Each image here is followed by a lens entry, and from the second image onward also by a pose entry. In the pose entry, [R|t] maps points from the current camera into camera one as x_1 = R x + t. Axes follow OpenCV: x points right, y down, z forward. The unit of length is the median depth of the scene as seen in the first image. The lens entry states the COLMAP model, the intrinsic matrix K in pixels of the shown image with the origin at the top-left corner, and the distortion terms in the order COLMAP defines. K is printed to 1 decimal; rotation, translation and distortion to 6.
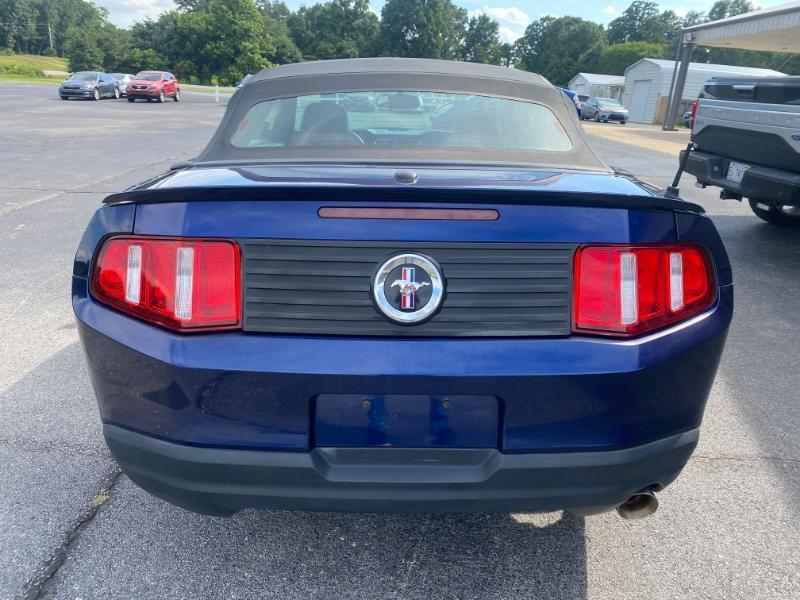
lens RADIAL K [[612.9, 0, 403.0], [0, 612.9, 290.2], [0, 0, 1]] dist [0.019160, -0.015814]
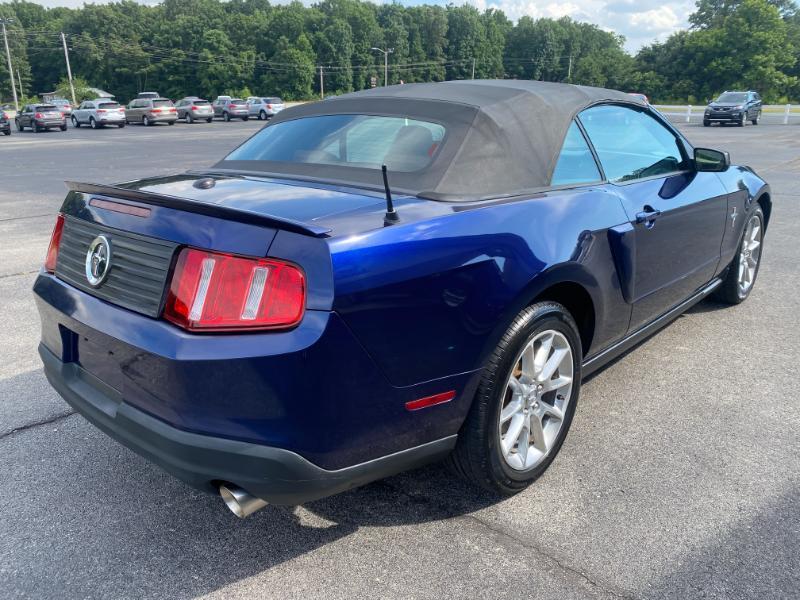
lens RADIAL K [[612.9, 0, 399.3], [0, 612.9, 291.8], [0, 0, 1]] dist [0.019160, -0.015814]
pose [[0.722121, 0.164902, -0.671824, 0.390002], [-0.184576, 0.981894, 0.042615, -0.031981], [0.666687, 0.093230, 0.739484, 0.117372]]
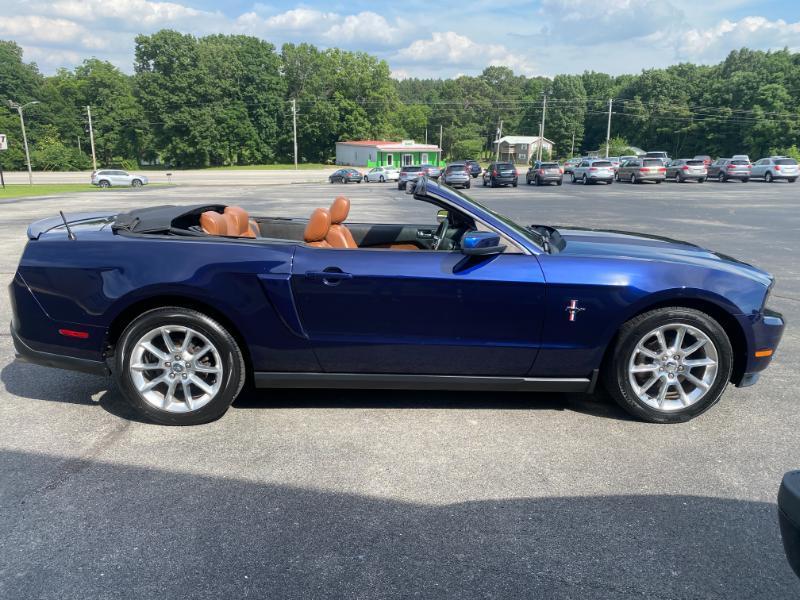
lens RADIAL K [[612.9, 0, 398.1], [0, 612.9, 305.4], [0, 0, 1]] dist [0.019160, -0.015814]
pose [[-0.025484, 0.197424, -0.979987, 0.823501], [-0.320107, 0.927077, 0.195089, -0.230749], [0.947038, 0.318673, 0.039571, 0.679698]]
